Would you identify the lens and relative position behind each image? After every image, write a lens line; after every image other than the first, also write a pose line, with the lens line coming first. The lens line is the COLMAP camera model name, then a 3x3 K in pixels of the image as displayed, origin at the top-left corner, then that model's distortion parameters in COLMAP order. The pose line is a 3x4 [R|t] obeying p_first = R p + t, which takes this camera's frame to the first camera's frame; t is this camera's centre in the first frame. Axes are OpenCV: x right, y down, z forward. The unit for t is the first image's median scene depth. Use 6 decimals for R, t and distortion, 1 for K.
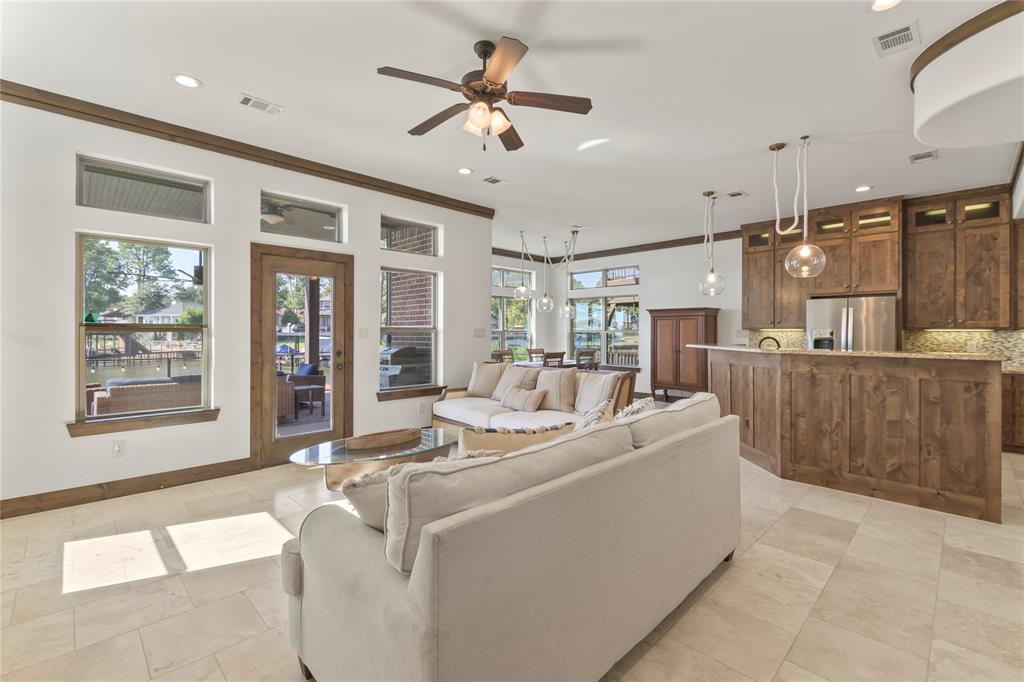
lens RADIAL K [[449.0, 0, 512.9], [0, 449.0, 330.9], [0, 0, 1]] dist [0.002056, 0.000537]
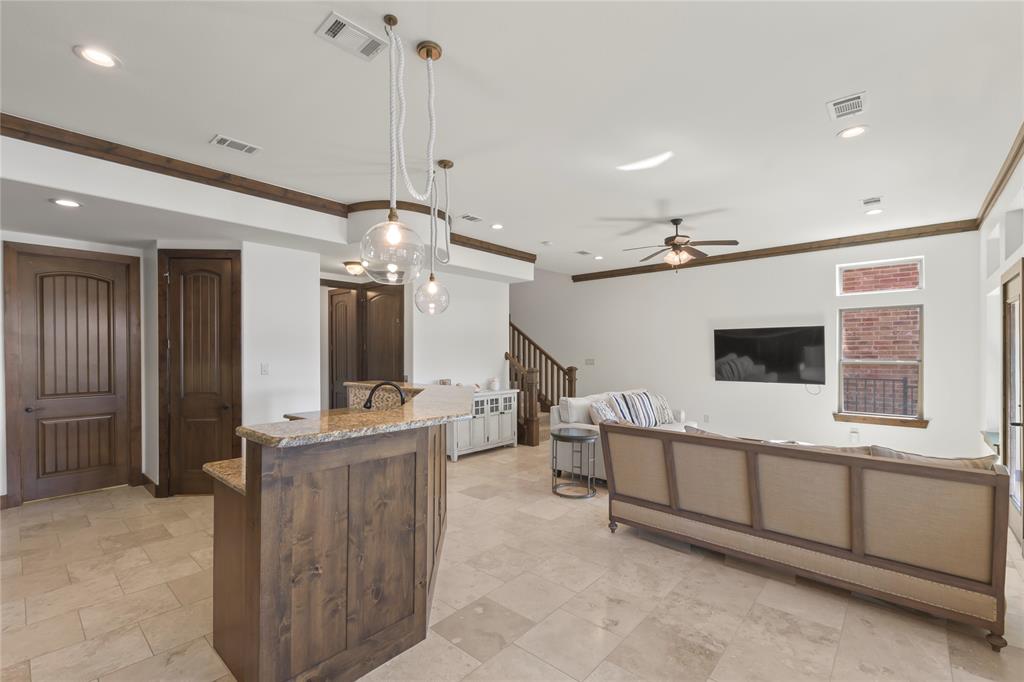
lens RADIAL K [[453.1, 0, 512.5], [0, 453.1, 356.6], [0, 0, 1]] dist [0.002363, -0.000266]
pose [[-0.997886, -0.002696, -0.064926, 0.051353], [-0.003045, 0.999981, 0.005279, -0.002921], [0.064911, 0.005466, -0.997876, 0.191183]]
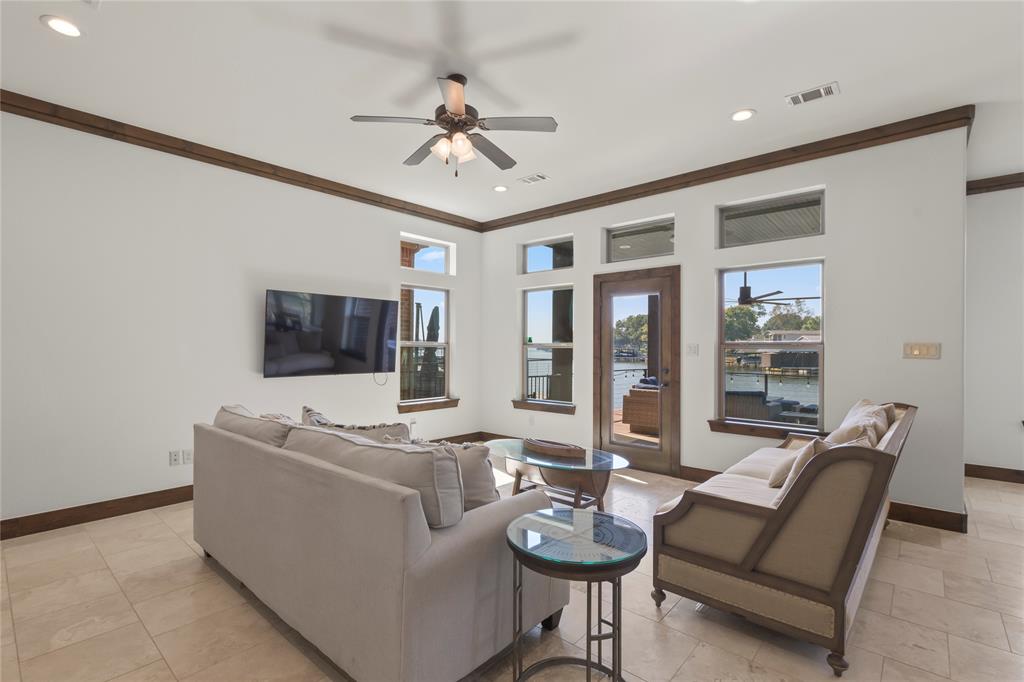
lens RADIAL K [[479.3, 0, 504.9], [0, 479.3, 345.8], [0, 0, 1]] dist [-0.000252, 0.000096]
pose [[0.054010, -0.006628, -0.998518, 0.070516], [-0.001821, 0.999976, -0.006736, 0.000477], [0.998539, 0.002182, 0.053996, 0.069192]]
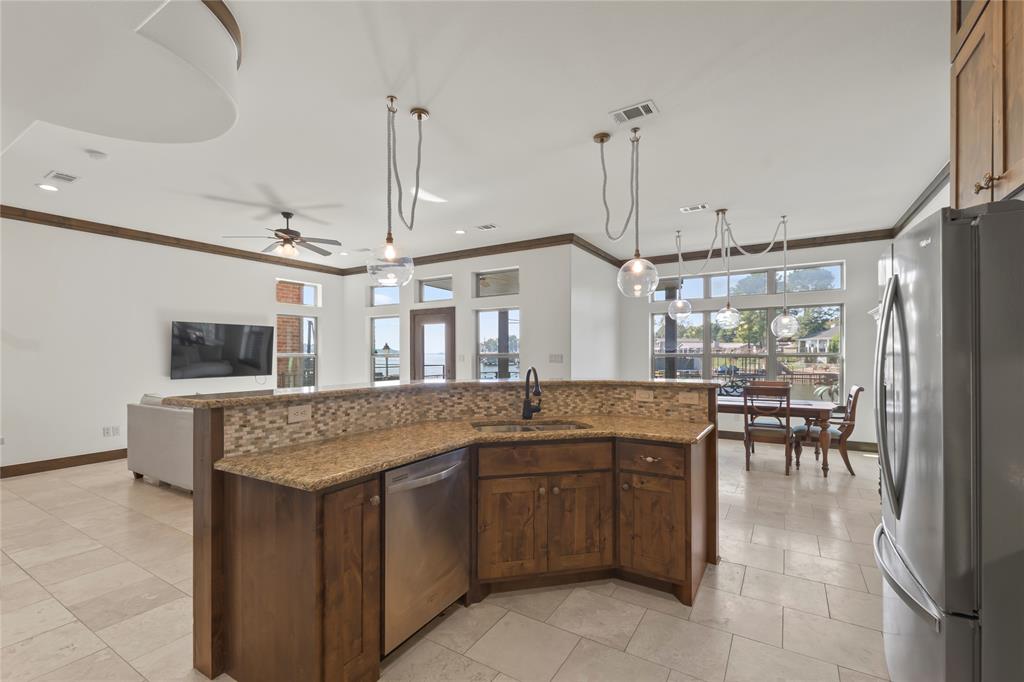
lens RADIAL K [[453.1, 0, 512.5], [0, 453.1, 356.6], [0, 0, 1]] dist [0.002363, -0.000266]
pose [[0.233895, 0.000998, -0.972261, 0.136553], [0.005748, 0.999981, 0.002410, -0.000392], [0.972245, -0.006152, 0.233885, 0.097512]]
